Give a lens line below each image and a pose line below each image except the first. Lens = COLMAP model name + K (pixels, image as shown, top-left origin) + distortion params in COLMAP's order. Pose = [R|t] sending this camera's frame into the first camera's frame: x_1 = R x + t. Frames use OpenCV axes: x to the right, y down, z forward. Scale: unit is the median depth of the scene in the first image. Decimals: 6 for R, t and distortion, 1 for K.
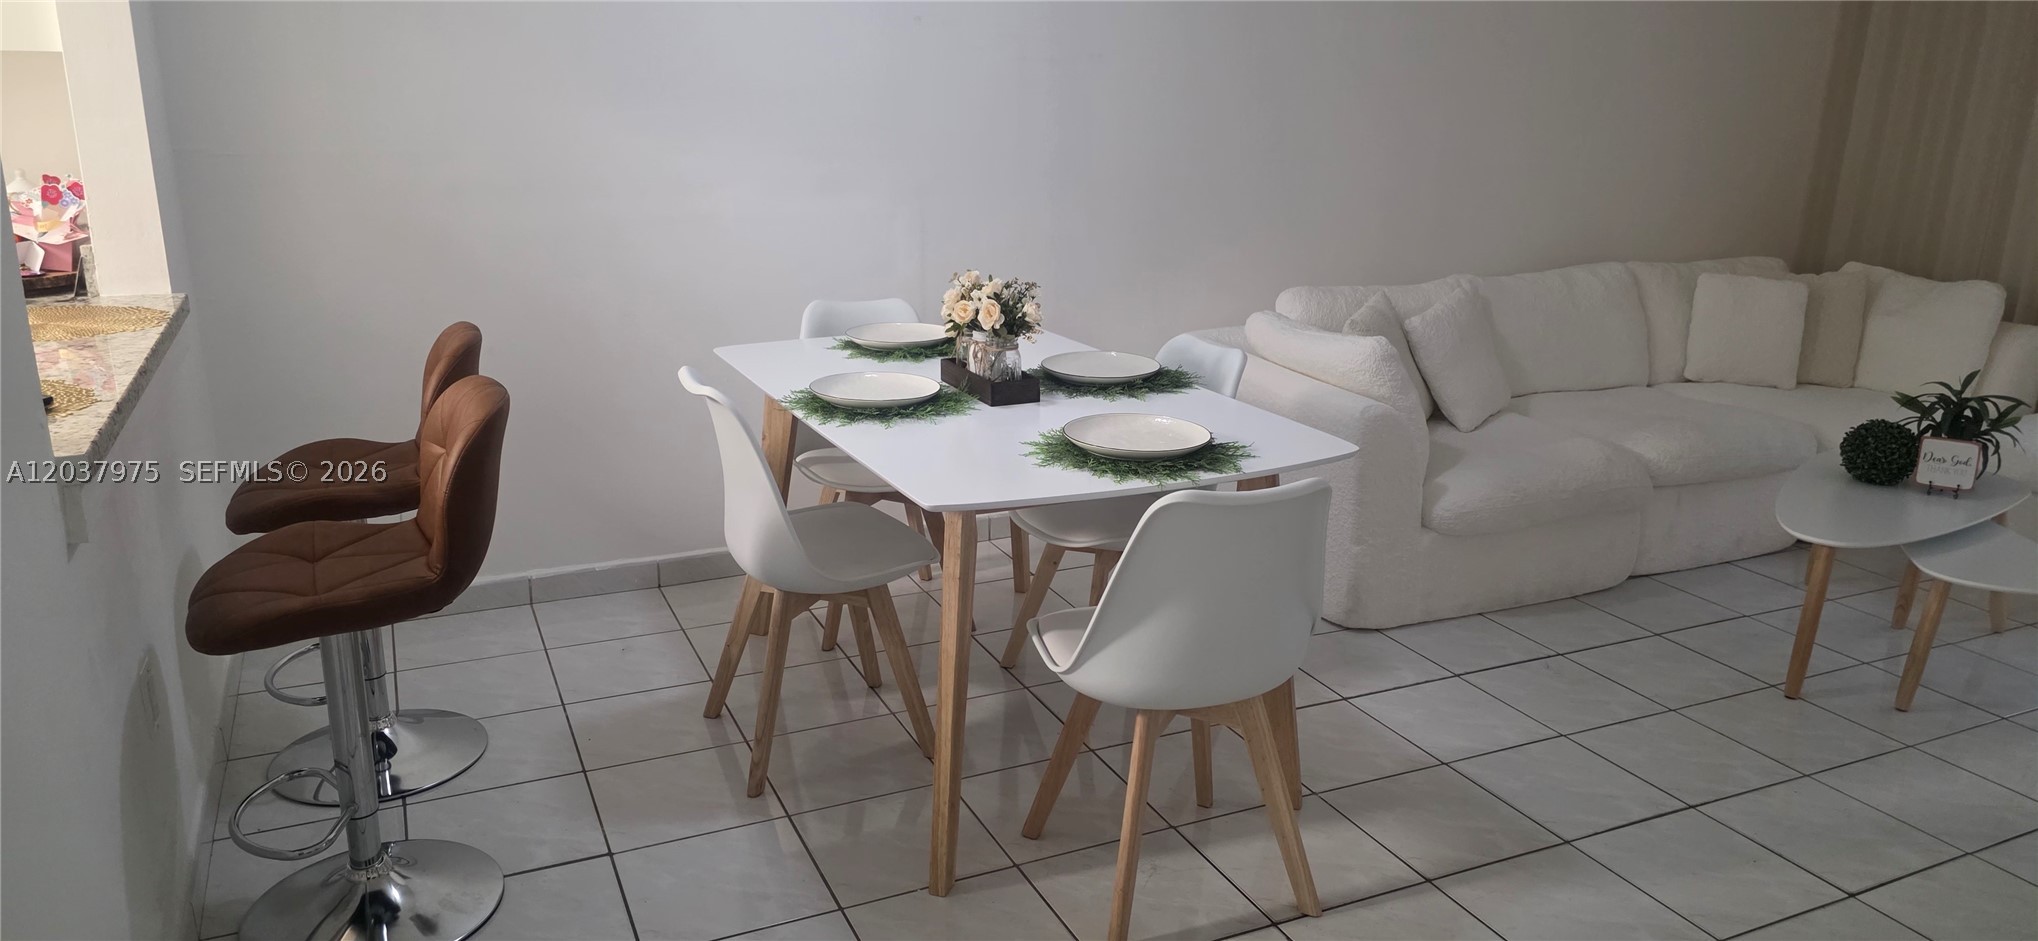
lens RADIAL K [[1343.3, 0, 1014.2], [0, 1343.3, 468.2], [0, 0, 1]] dist [0.111065, -0.159395]
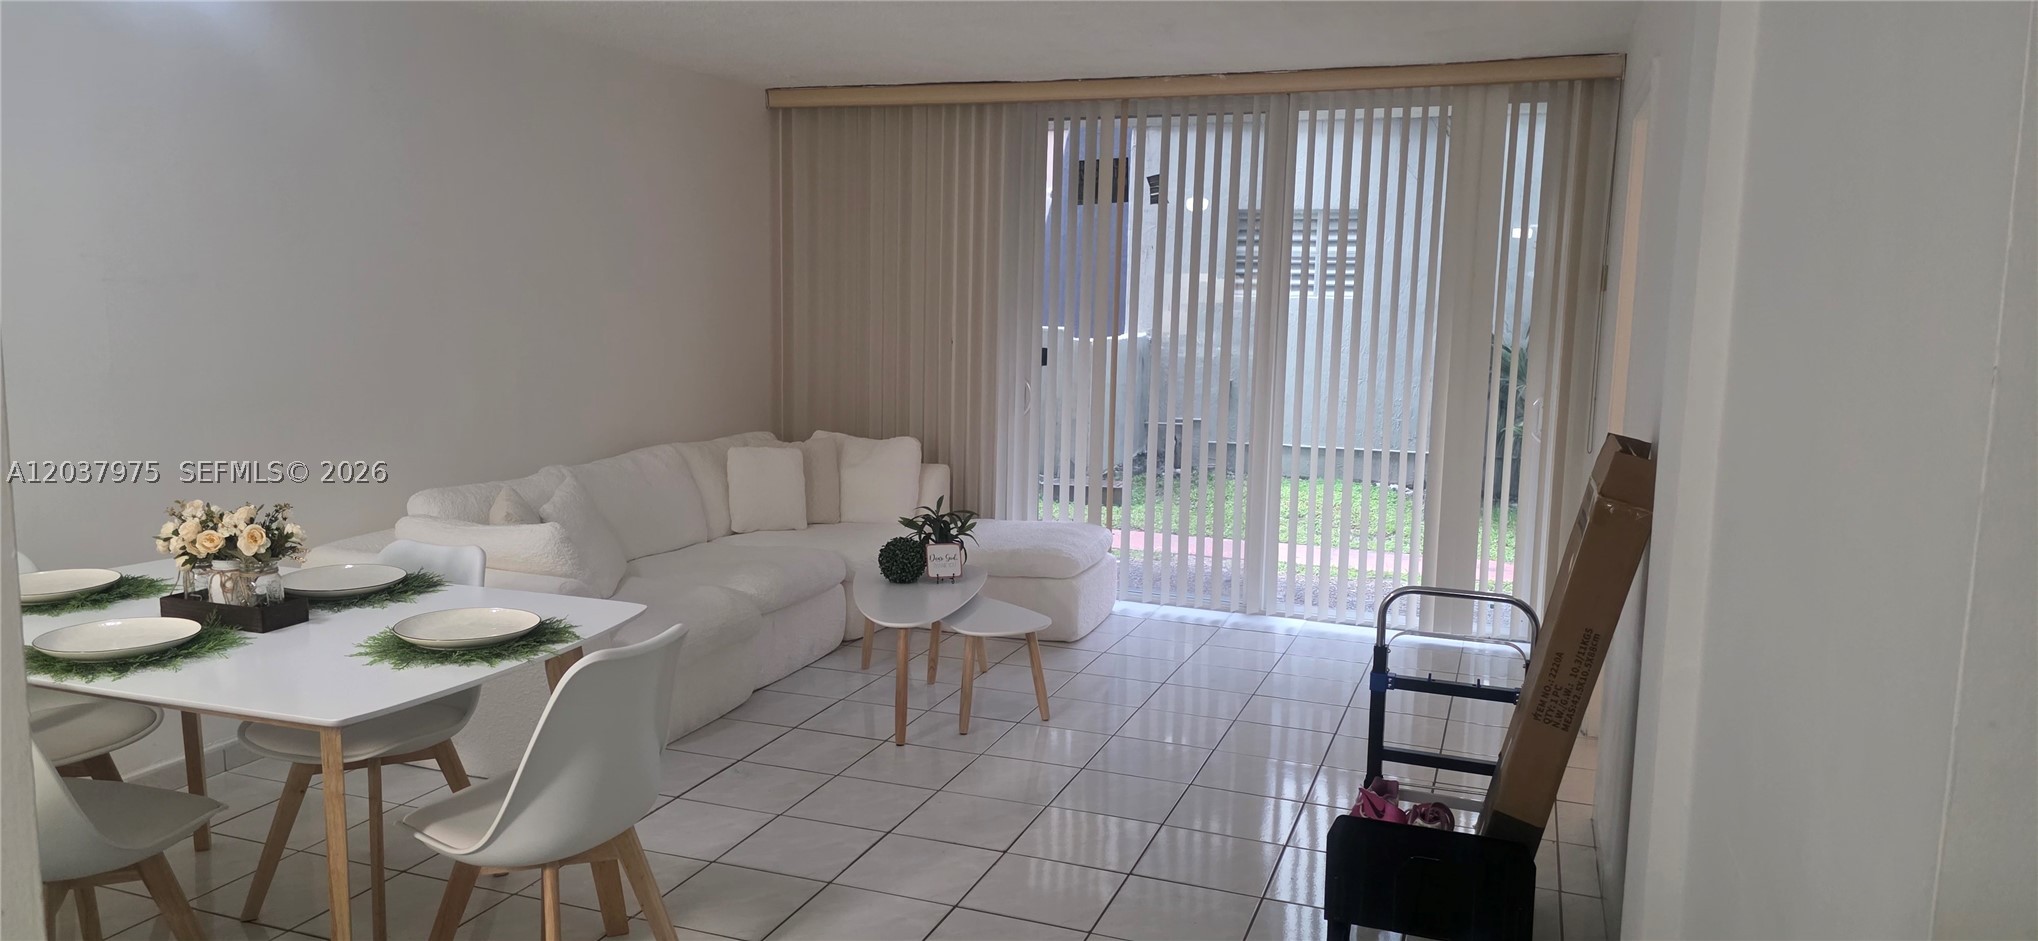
lens RADIAL K [[1343.3, 0, 1014.2], [0, 1343.3, 468.2], [0, 0, 1]] dist [0.111065, -0.159395]
pose [[0.703348, -0.094578, 0.704526, -0.254114], [0.191635, 0.979643, -0.059804, 0.000162], [-0.684527, 0.177075, 0.707154, -0.072045]]
